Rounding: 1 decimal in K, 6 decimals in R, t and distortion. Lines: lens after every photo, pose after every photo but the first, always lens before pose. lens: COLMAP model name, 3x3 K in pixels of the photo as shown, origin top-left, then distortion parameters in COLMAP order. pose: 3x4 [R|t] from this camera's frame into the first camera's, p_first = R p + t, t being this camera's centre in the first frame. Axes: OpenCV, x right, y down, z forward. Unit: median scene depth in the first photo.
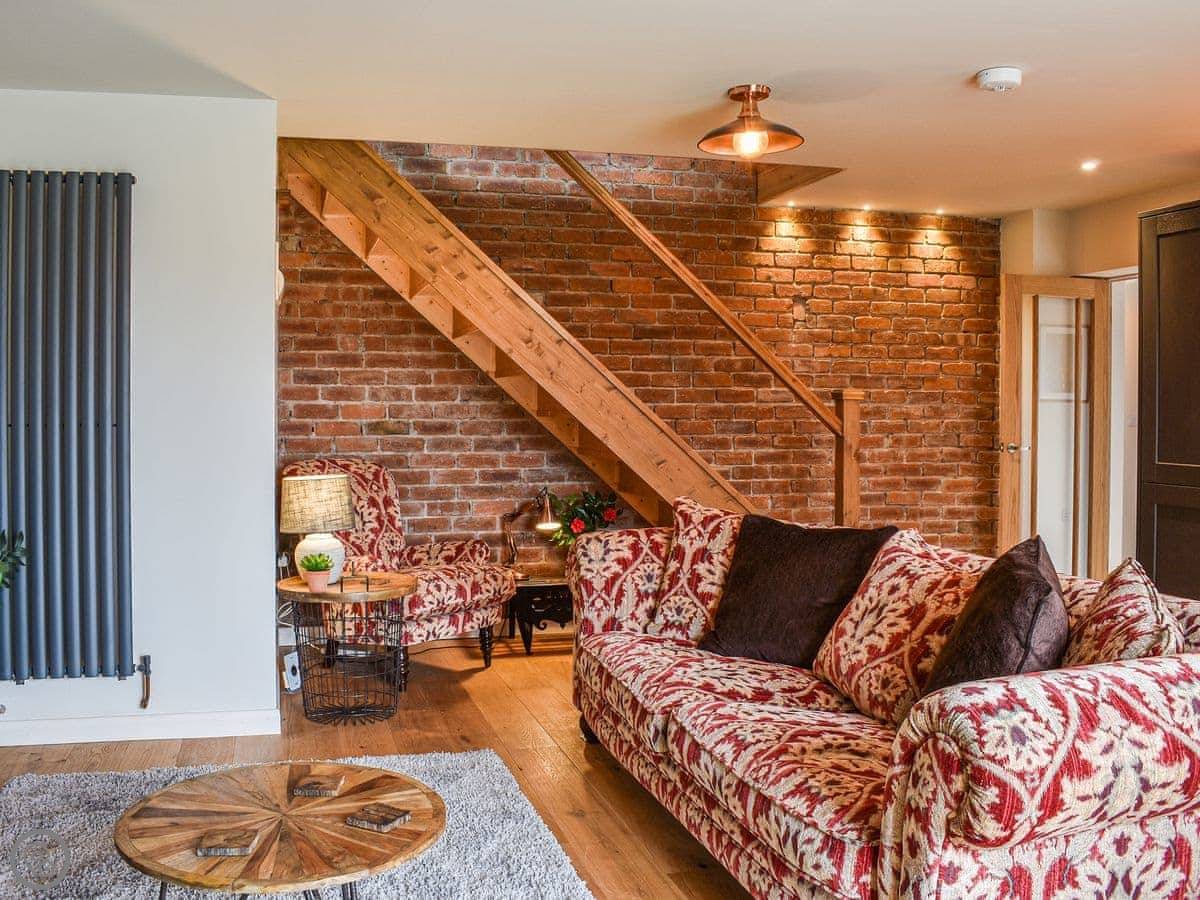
lens RADIAL K [[1077.4, 0, 522.7], [0, 1077.4, 392.1], [0, 0, 1]] dist [-0.105607, 0.025215]
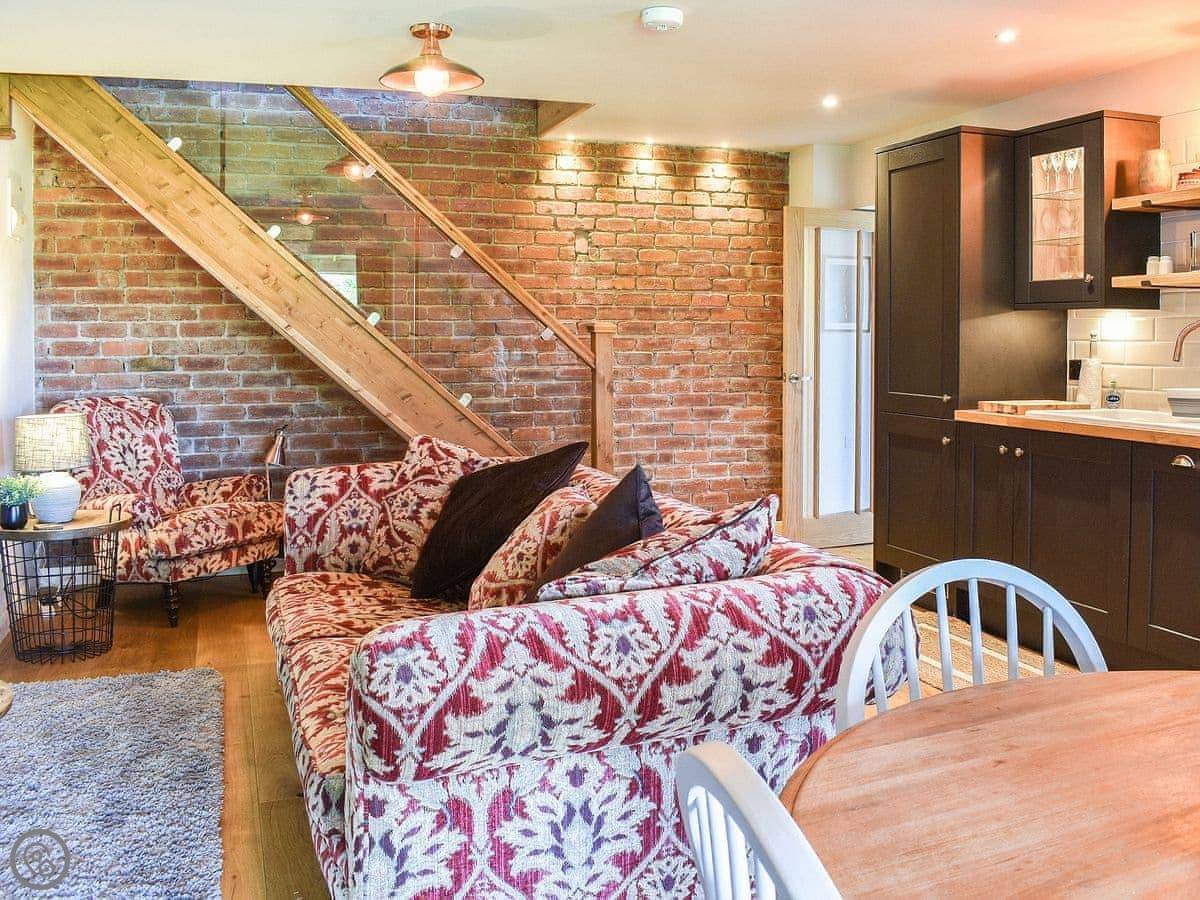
lens RADIAL K [[1084.2, 0, 602.8], [0, 1084.2, 340.6], [0, 0, 1]] dist [-0.105667, 0.017401]
pose [[0.993055, -0.008882, 0.117312, 0.174254], [0.006591, 0.999780, 0.019902, -0.005576], [-0.117463, -0.018991, 0.992896, -0.019186]]
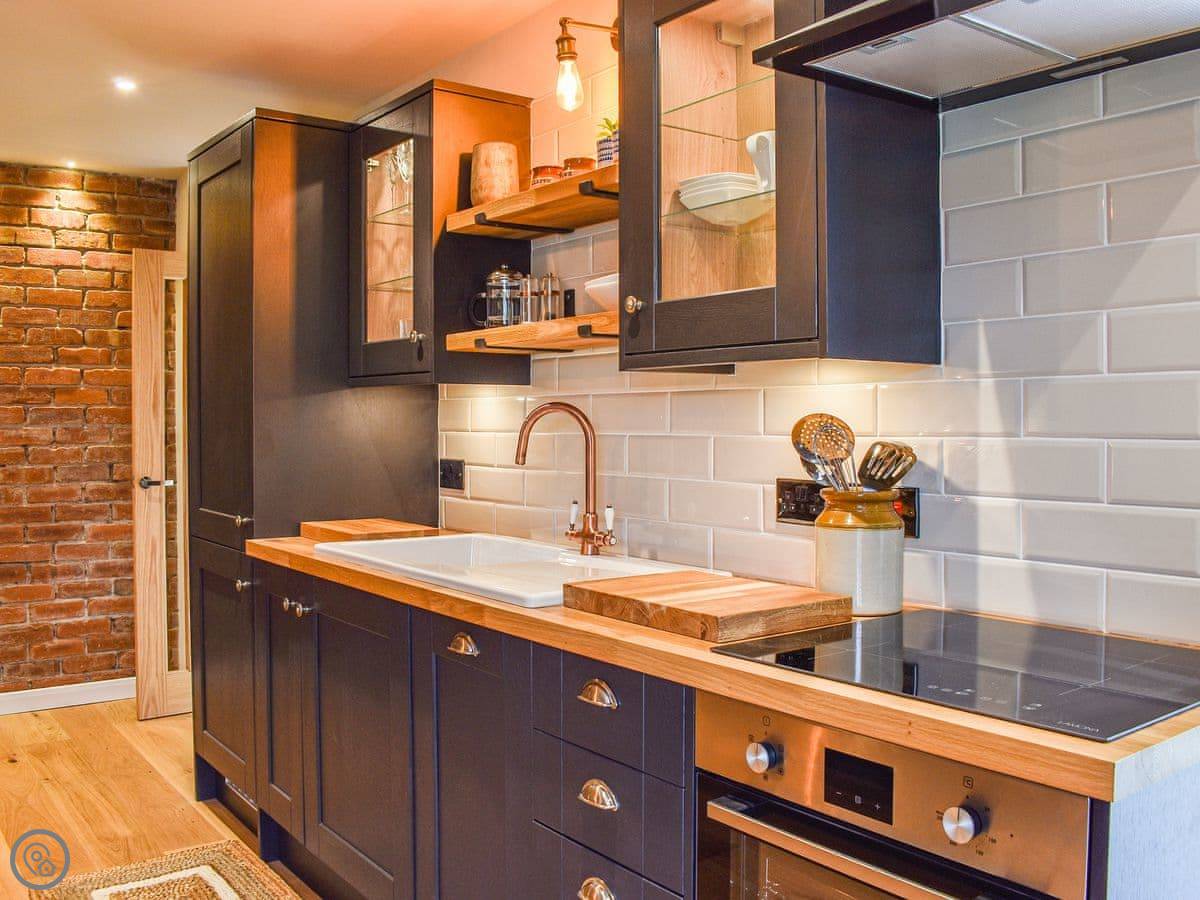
lens RADIAL K [[1067.6, 0, 598.1], [0, 1067.6, 419.0], [0, 0, 1]] dist [-0.089961, 0.009506]
pose [[0.918094, -0.013051, 0.396147, 0.496832], [0.008562, 0.999878, 0.013099, 0.001104], [-0.396269, -0.008634, 0.918094, 0.208040]]
